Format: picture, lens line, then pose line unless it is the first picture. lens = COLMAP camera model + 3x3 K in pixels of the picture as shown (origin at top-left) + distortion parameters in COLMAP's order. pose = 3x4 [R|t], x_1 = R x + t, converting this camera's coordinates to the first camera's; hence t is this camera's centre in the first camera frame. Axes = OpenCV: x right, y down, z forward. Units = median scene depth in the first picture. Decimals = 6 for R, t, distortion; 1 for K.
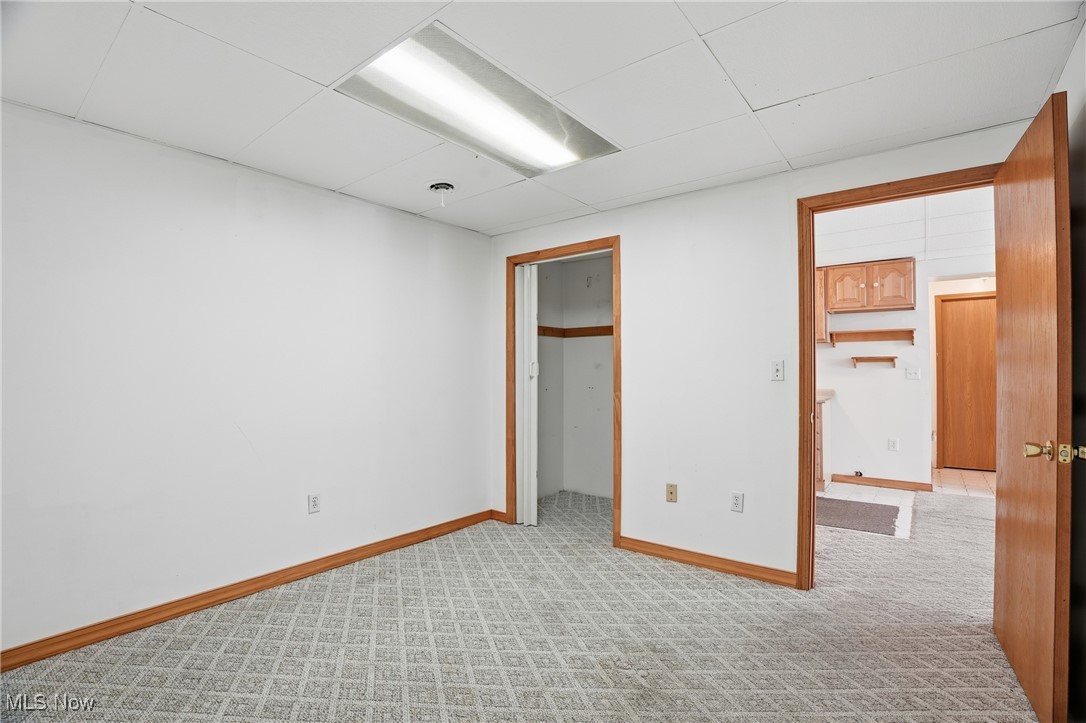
lens RADIAL K [[507.7, 0, 543.0], [0, 507.7, 361.5], [0, 0, 1]] dist [-0.068805, 0.018441]
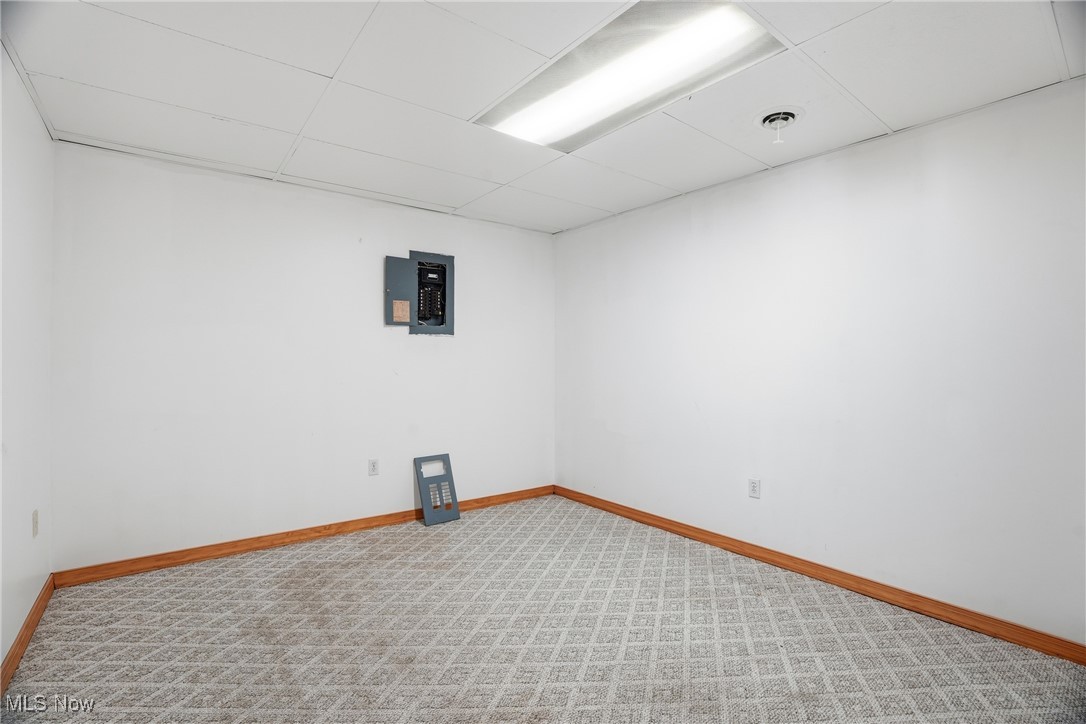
lens RADIAL K [[507.7, 0, 543.0], [0, 507.7, 362.0], [0, 0, 1]] dist [-0.068805, 0.018441]
pose [[-0.248604, 0.005295, -0.968591, 0.675573], [0.014659, 0.999891, 0.001704, 0.020857], [0.968494, -0.013775, -0.248655, 0.904078]]
